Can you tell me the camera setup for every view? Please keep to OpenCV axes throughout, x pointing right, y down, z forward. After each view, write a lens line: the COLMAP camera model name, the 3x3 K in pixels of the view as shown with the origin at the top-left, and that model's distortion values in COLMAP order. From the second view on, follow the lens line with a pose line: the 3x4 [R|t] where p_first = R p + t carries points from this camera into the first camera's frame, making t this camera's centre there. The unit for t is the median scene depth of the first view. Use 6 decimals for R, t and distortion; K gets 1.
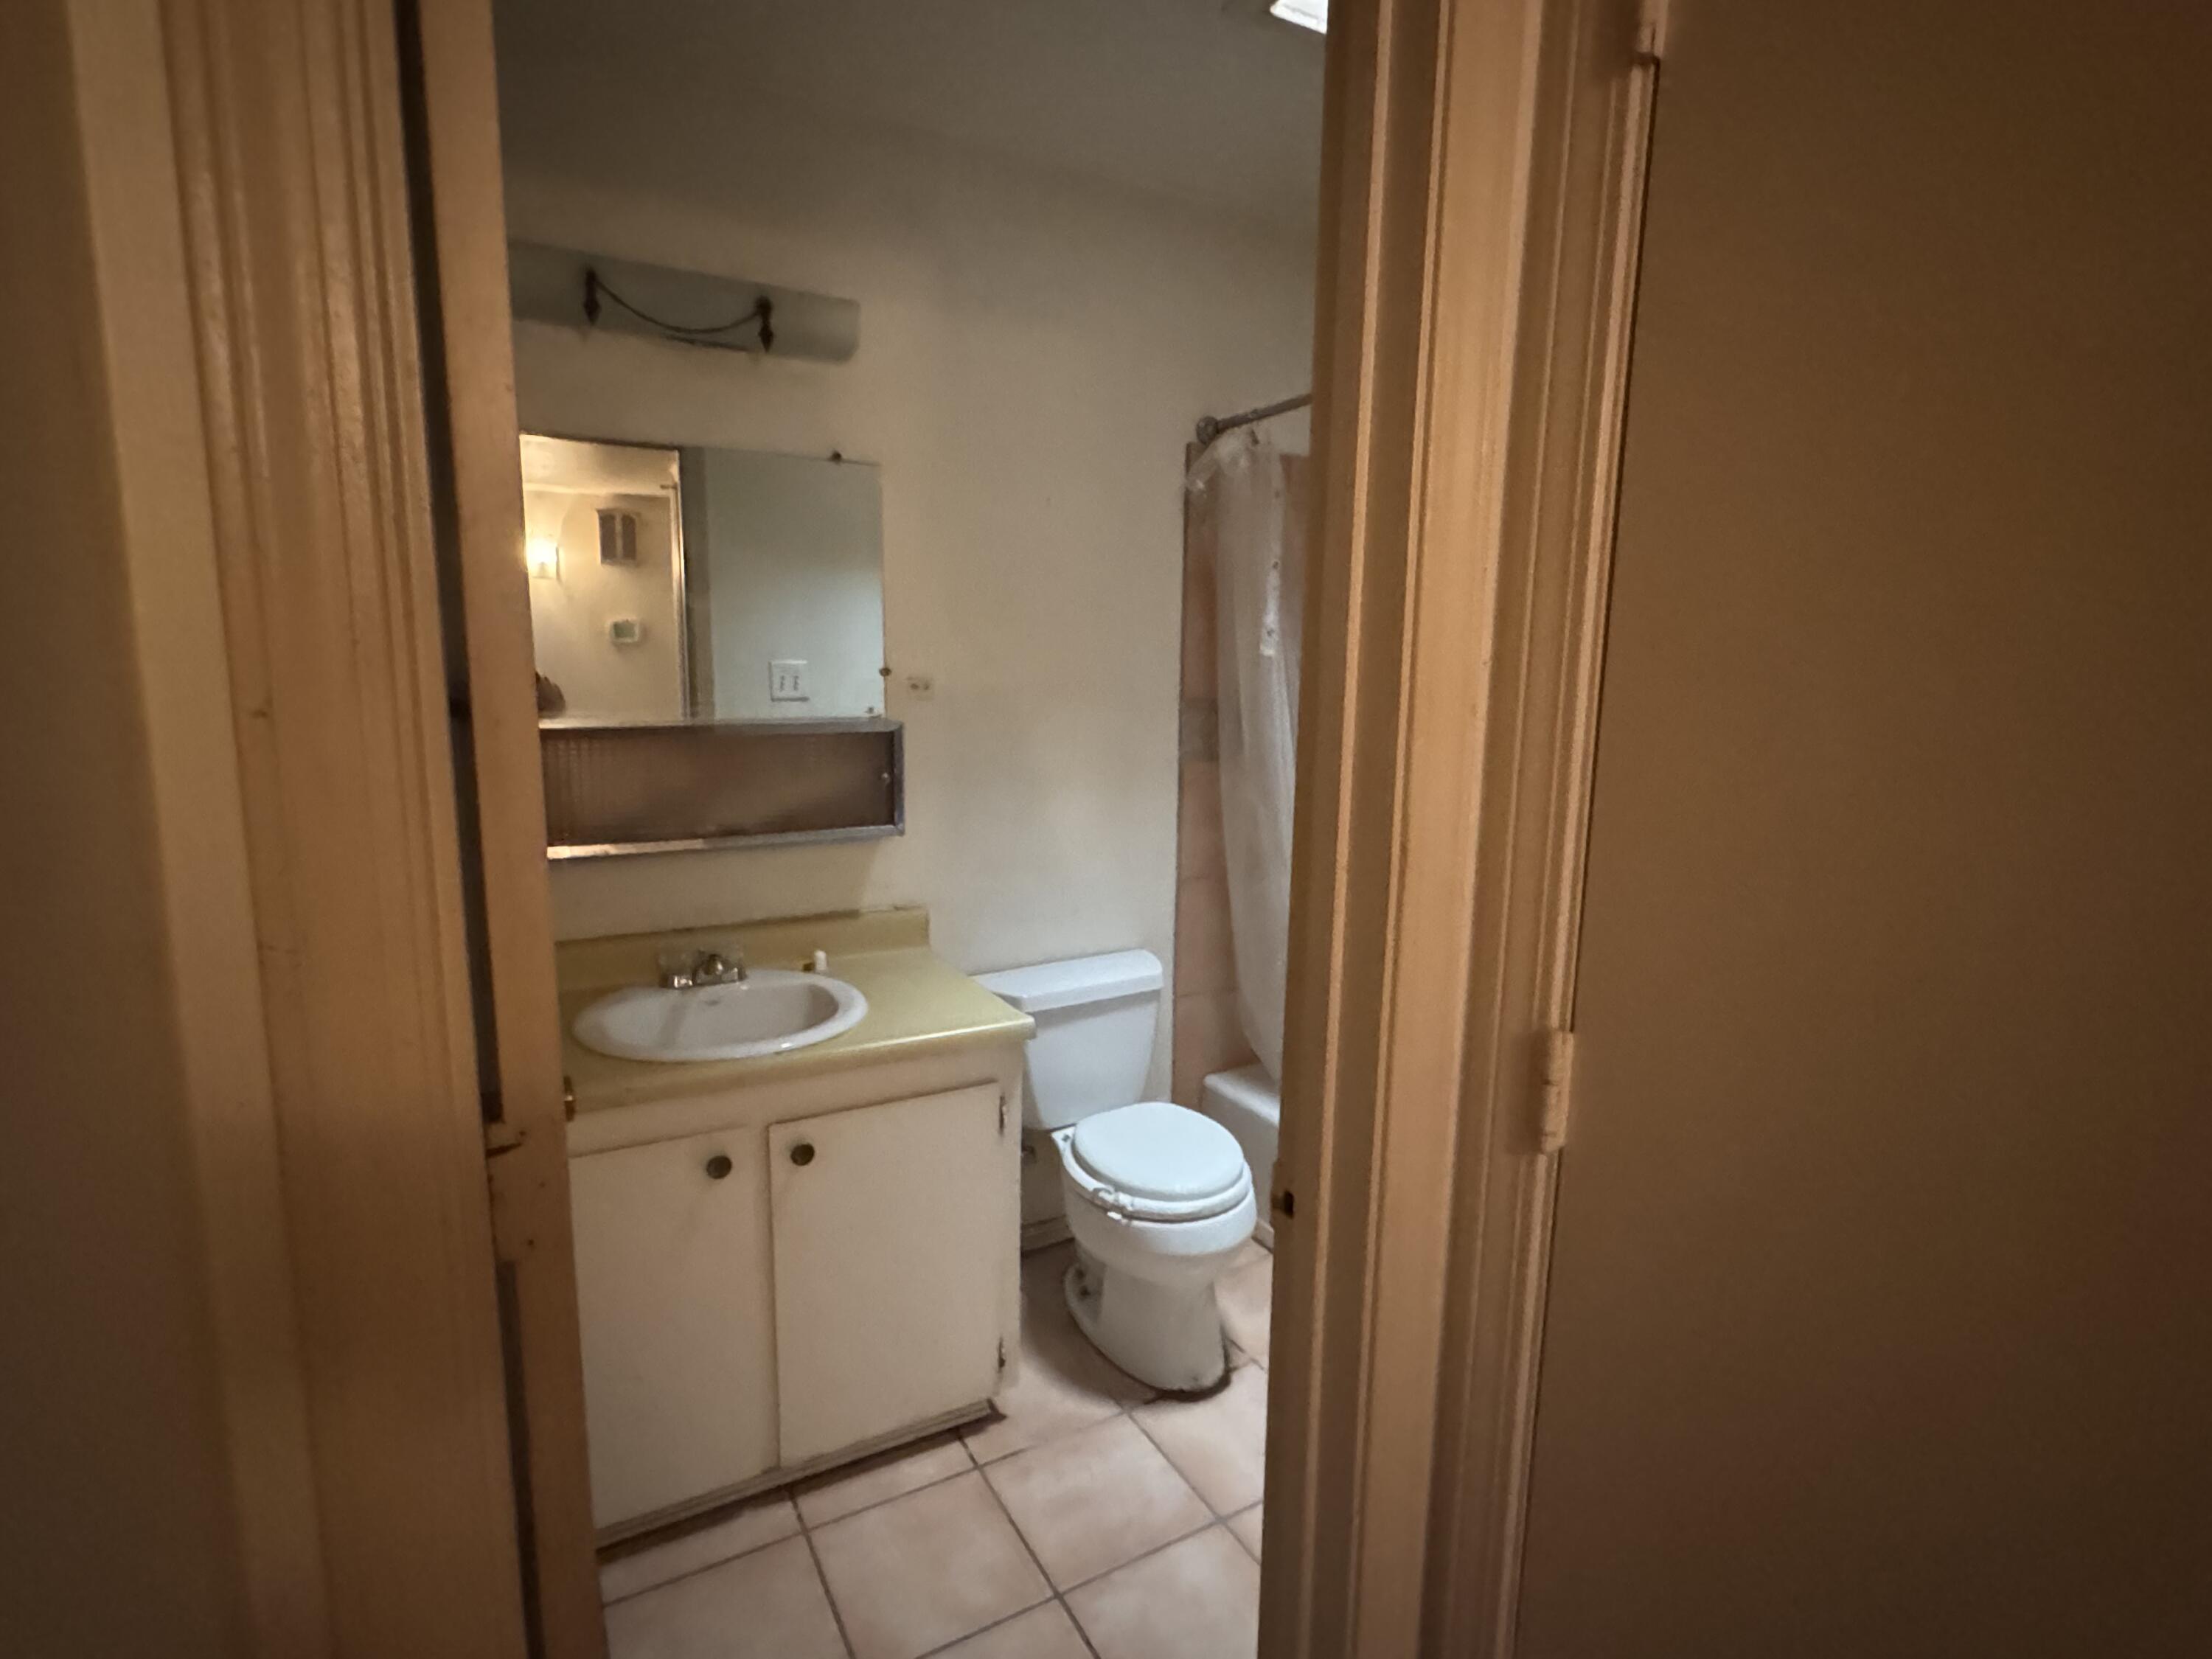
lens RADIAL K [[1070.1, 0, 1092.7], [0, 1070.1, 827.0], [0, 0, 1]] dist [-0.013142, 0.004775]
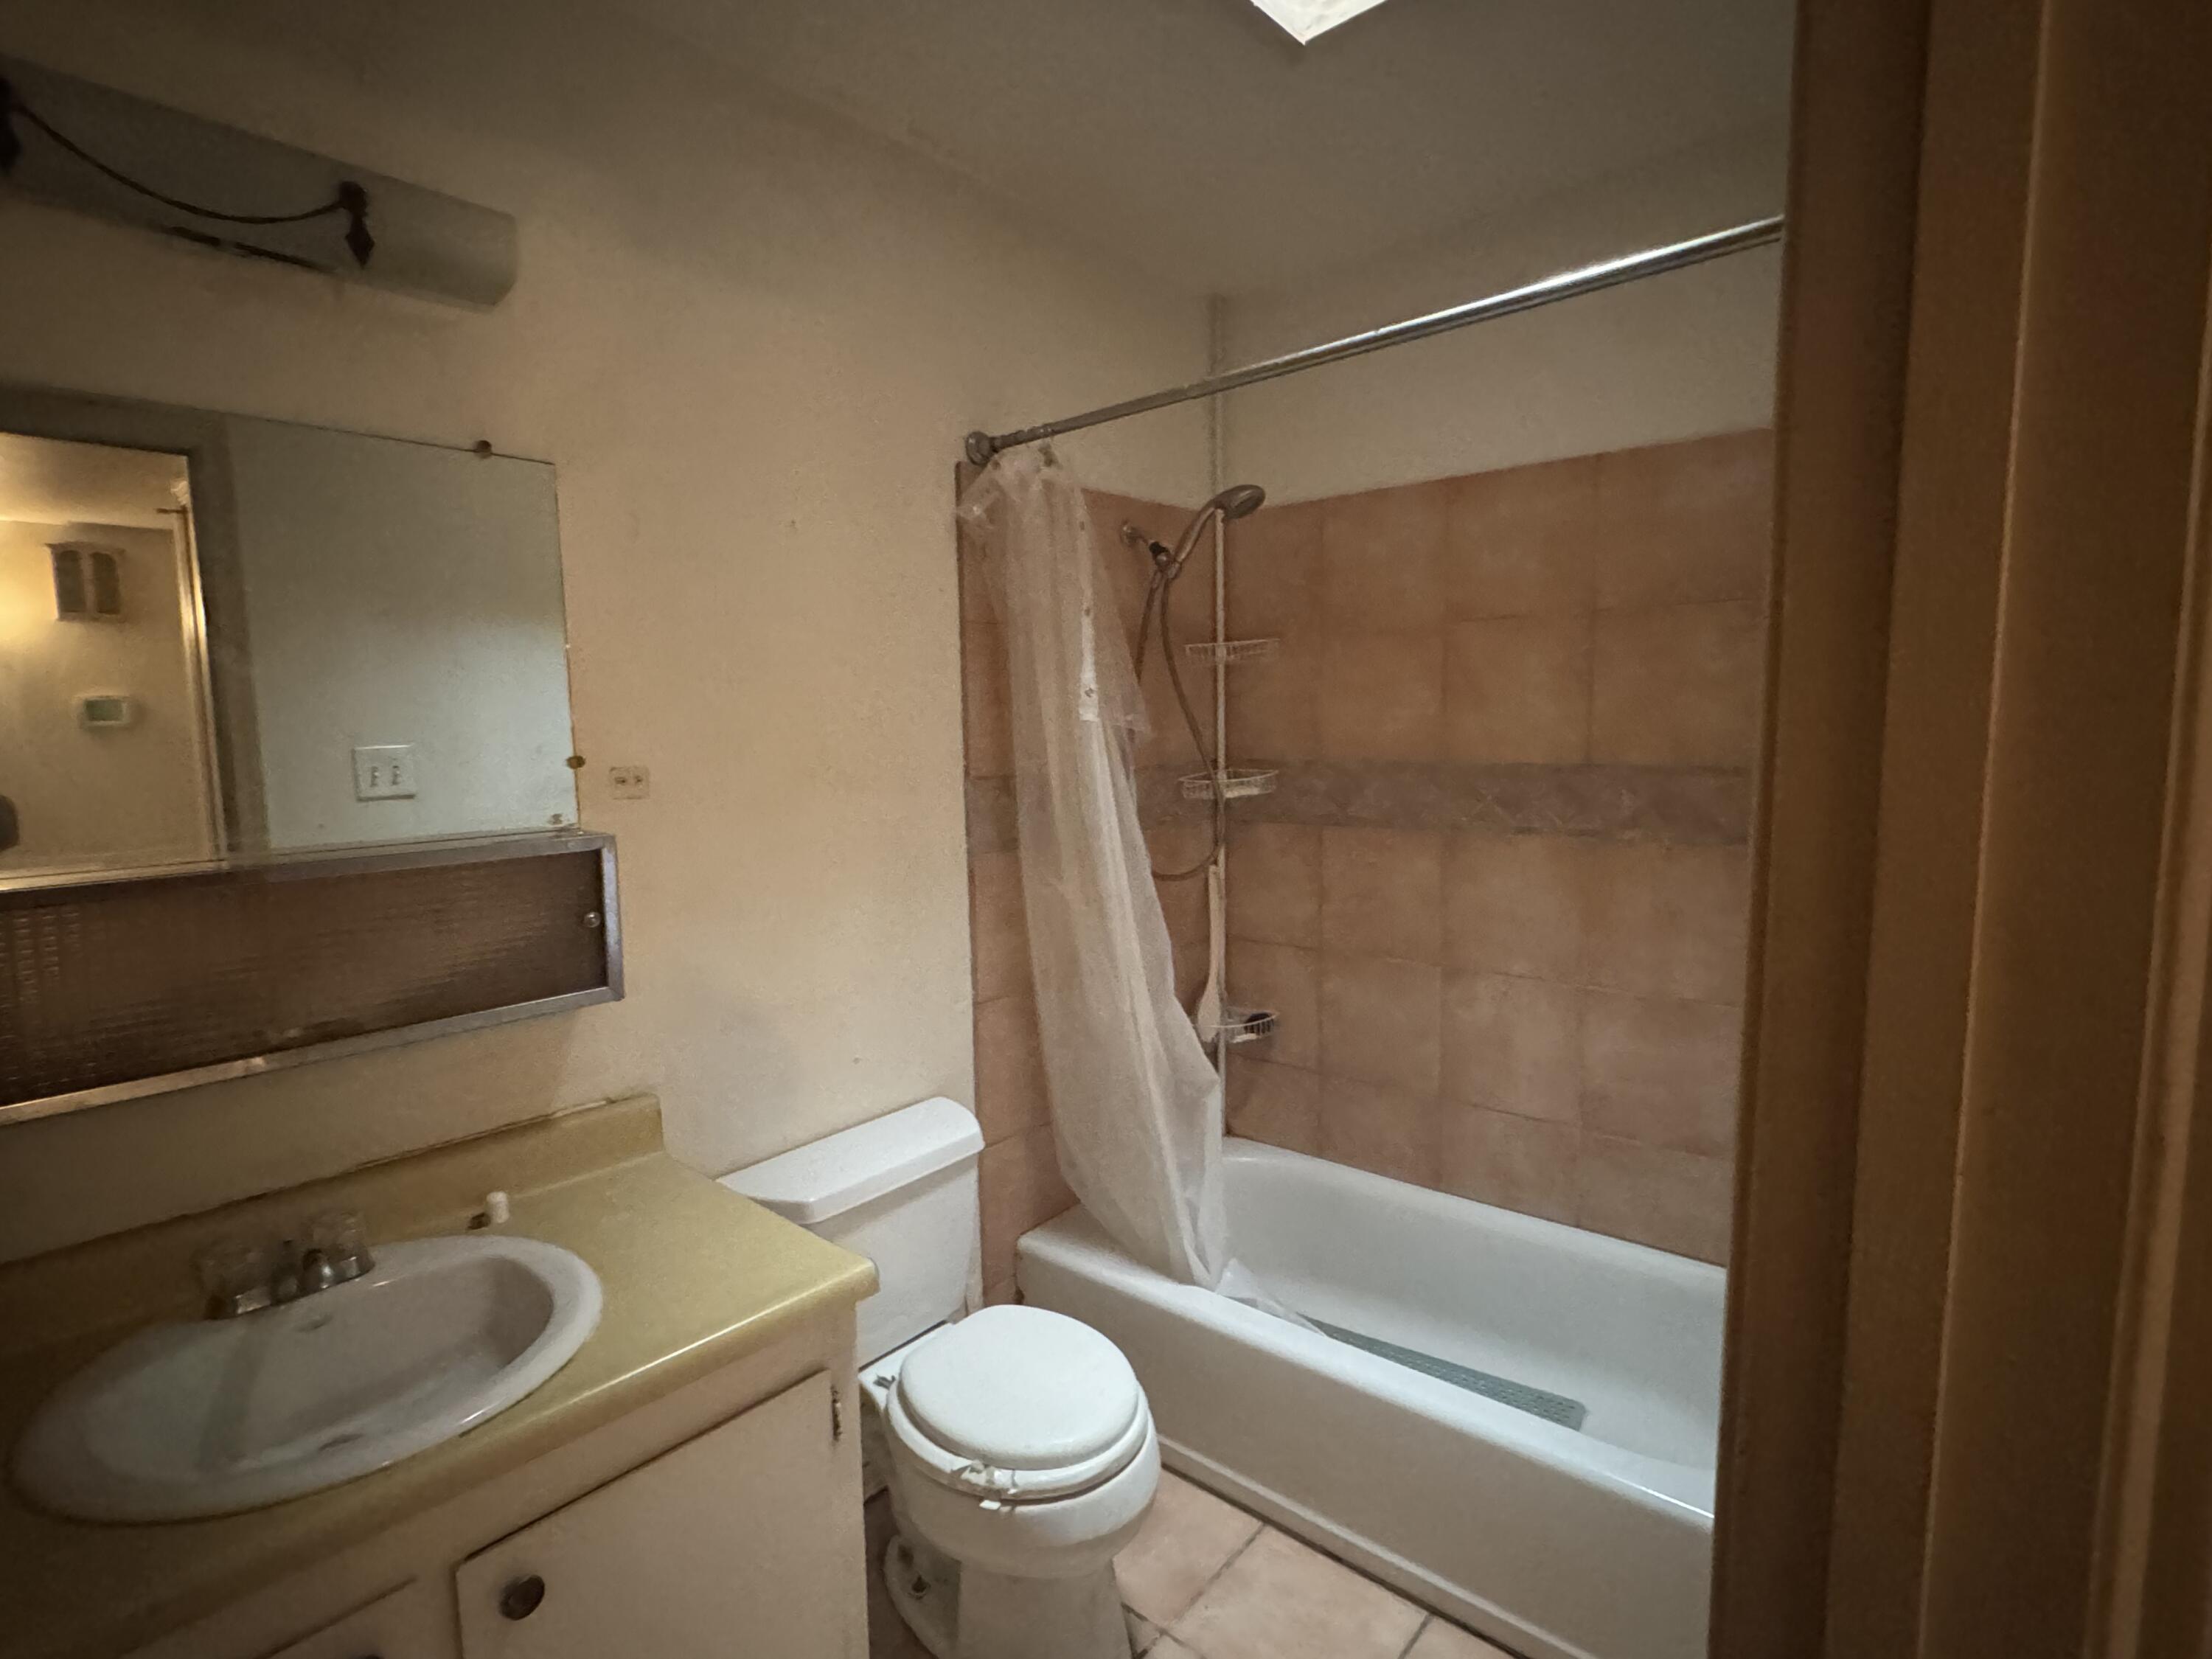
lens RADIAL K [[1070.1, 0, 1092.7], [0, 1070.1, 827.0], [0, 0, 1]] dist [-0.013142, 0.004775]
pose [[0.942662, -0.063859, 0.327584, -0.104242], [0.081768, 0.995800, -0.041176, -0.046426], [-0.323579, 0.065601, 0.943924, 0.239451]]
